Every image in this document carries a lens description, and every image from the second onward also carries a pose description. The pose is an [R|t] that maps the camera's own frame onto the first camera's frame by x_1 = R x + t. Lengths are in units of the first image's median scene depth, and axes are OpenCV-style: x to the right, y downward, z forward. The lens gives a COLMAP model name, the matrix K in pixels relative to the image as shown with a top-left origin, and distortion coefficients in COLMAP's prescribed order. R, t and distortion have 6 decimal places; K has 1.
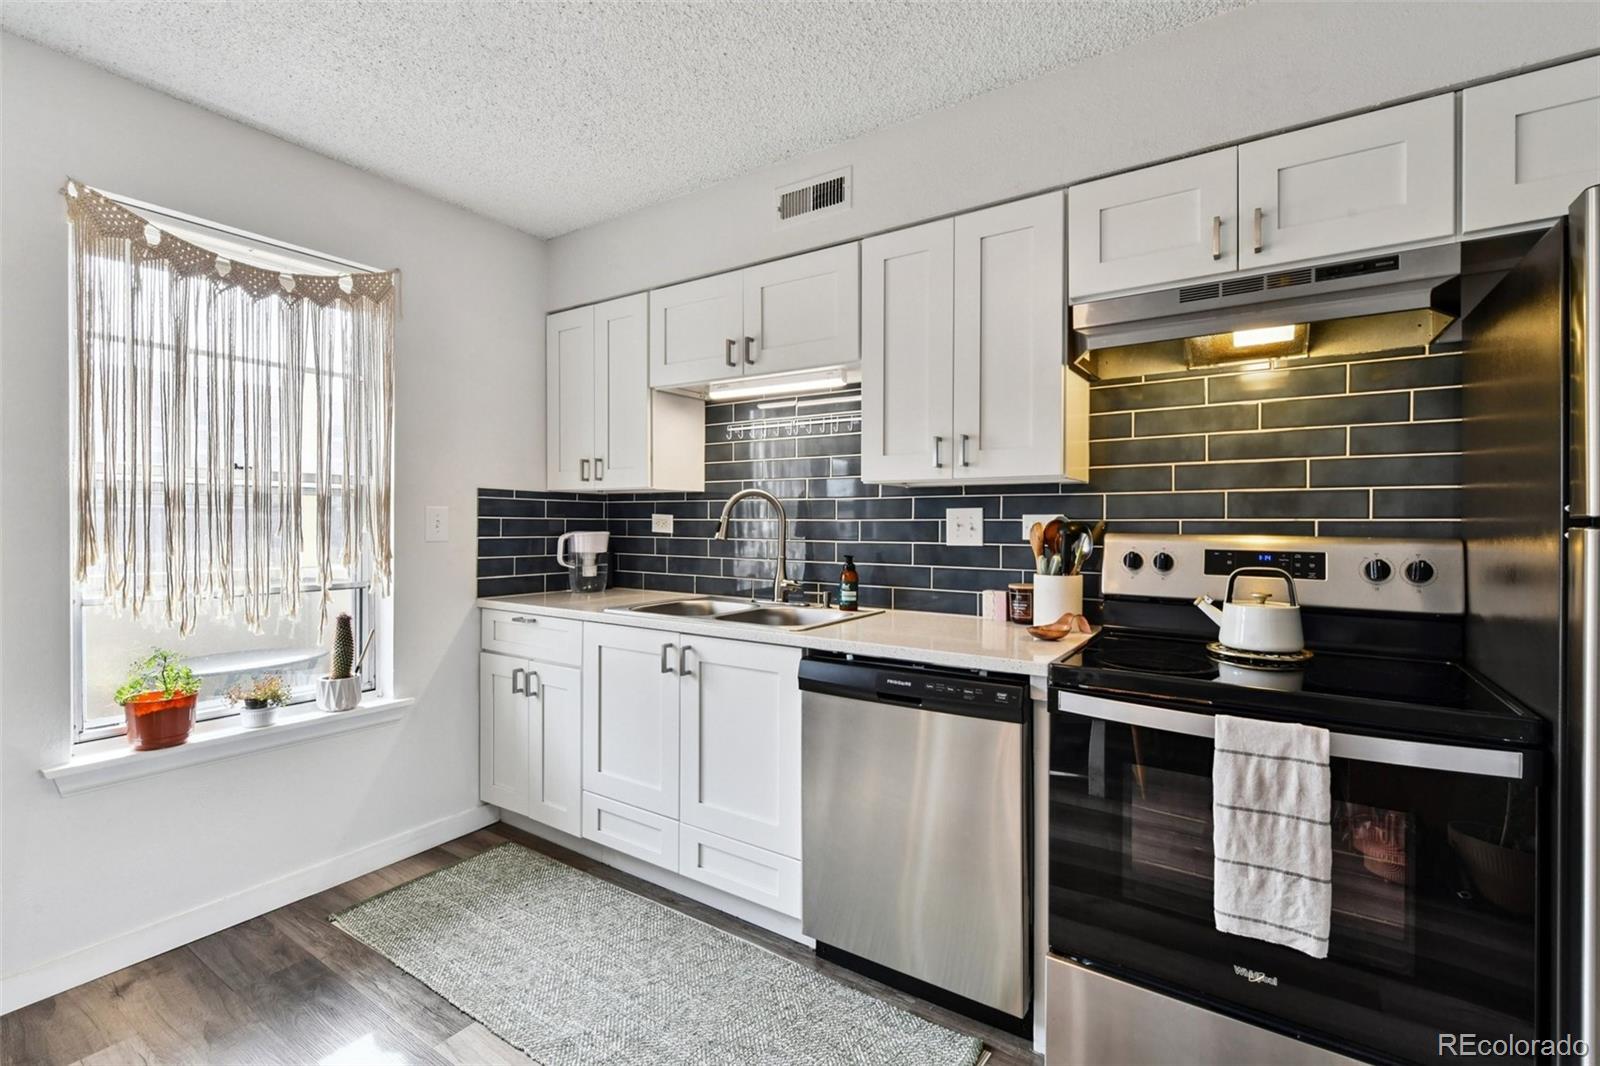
lens RADIAL K [[708.5, 0, 799.6], [0, 708.5, 522.2], [0, 0, 1]] dist [0.000229, -0.000107]
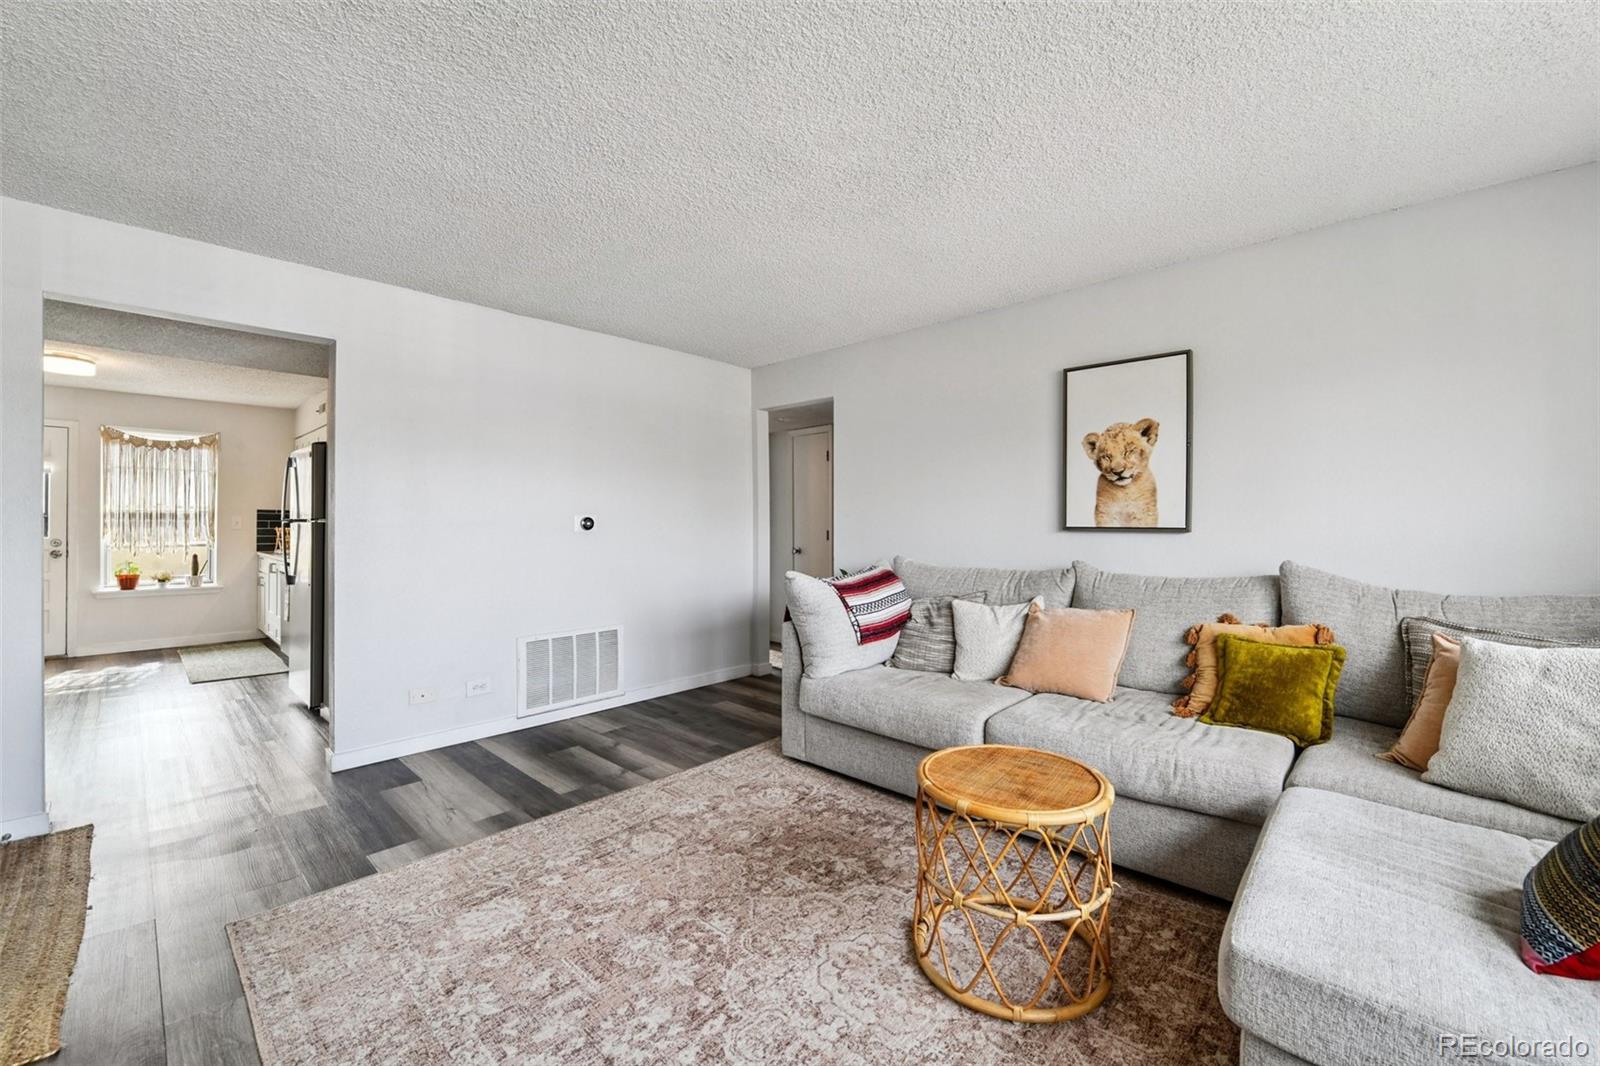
lens RADIAL K [[643.9, 0, 800.5], [0, 643.9, 525.0], [0, 0, 1]] dist [-0.002184, -0.004964]
pose [[0.985043, -0.000326, -0.172307, 2.429877], [-0.000203, 0.999995, -0.003054, 0.018368], [0.172307, 0.003043, 0.985039, -1.255496]]
